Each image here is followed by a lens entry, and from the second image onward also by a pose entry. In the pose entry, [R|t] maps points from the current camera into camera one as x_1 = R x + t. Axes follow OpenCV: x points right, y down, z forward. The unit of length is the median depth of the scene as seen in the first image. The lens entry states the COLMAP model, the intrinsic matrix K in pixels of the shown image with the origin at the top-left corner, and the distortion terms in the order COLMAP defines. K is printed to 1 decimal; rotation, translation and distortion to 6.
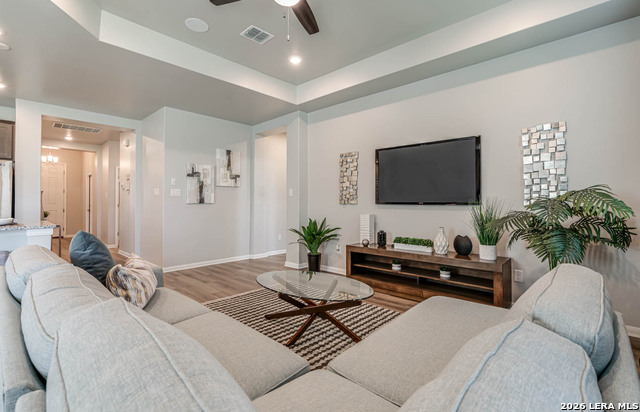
lens RADIAL K [[290.2, 0, 316.3], [0, 290.2, 199.7], [0, 0, 1]] dist [-0.005481, 0.000162]
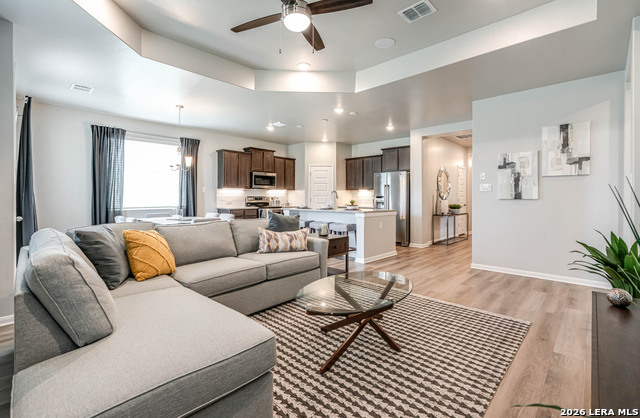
lens RADIAL K [[290.2, 0, 320.4], [0, 290.2, 198.2], [0, 0, 1]] dist [-0.005481, 0.000162]
pose [[-0.000265, 0.004516, -0.999990, 0.501639], [0.007768, 0.999960, 0.004514, 0.002020], [0.999970, -0.007767, -0.000300, 0.504265]]
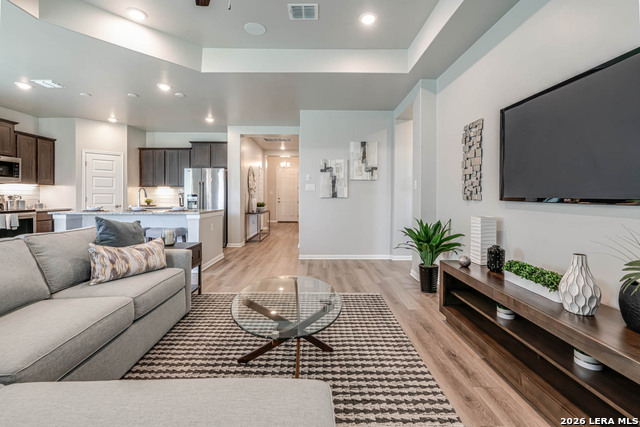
lens RADIAL K [[290.7, 0, 318.3], [0, 290.7, 198.1], [0, 0, 1]] dist [-0.013750, 0.004572]
pose [[0.693919, 0.007702, -0.720012, 0.348997], [0.002969, 0.999904, 0.013559, 0.000520], [0.720047, -0.011547, 0.693829, 0.289493]]
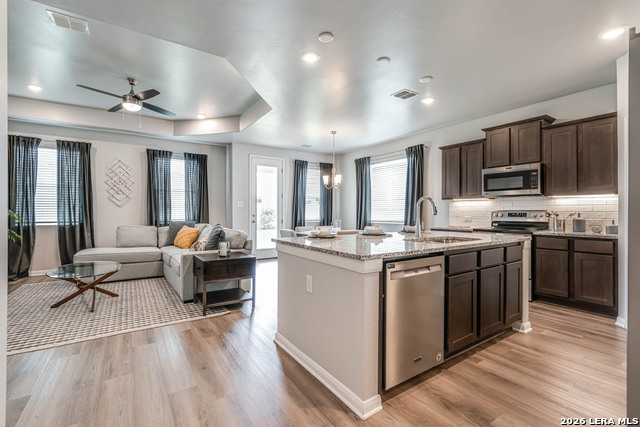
lens RADIAL K [[290.7, 0, 315.8], [0, 290.7, 209.5], [0, 0, 1]] dist [-0.013750, 0.004572]
pose [[-0.972892, 0.000934, 0.231257, -0.823188], [-0.002938, 0.999861, -0.016395, 0.010559], [-0.231240, -0.016630, -0.972754, 1.209649]]
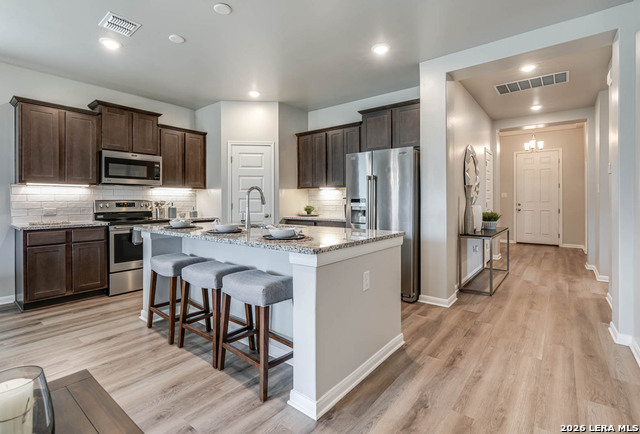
lens RADIAL K [[306.5, 0, 310.2], [0, 306.5, 201.1], [0, 0, 1]] dist [-0.009179, 0.000937]
pose [[0.065577, 0.001774, -0.997846, -0.259262], [0.012404, 0.999920, 0.002593, 0.003471], [0.997770, -0.012547, 0.065549, 0.643783]]
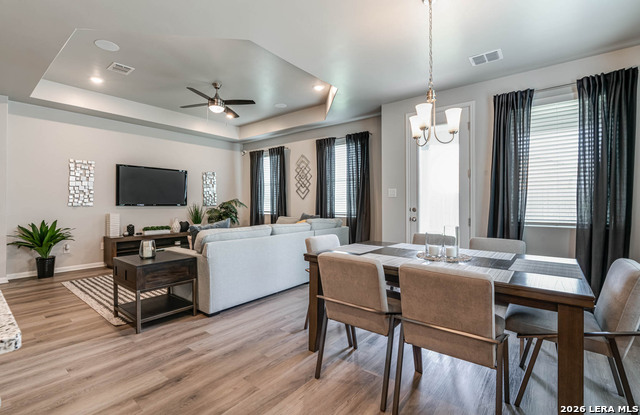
lens RADIAL K [[290.2, 0, 322.1], [0, 290.2, 203.2], [0, 0, 1]] dist [-0.005481, 0.000162]
pose [[-0.076192, -0.001978, 0.997091, -1.080437], [-0.008026, 0.999967, 0.001370, -0.003008], [-0.997061, -0.007898, -0.076205, 0.170594]]
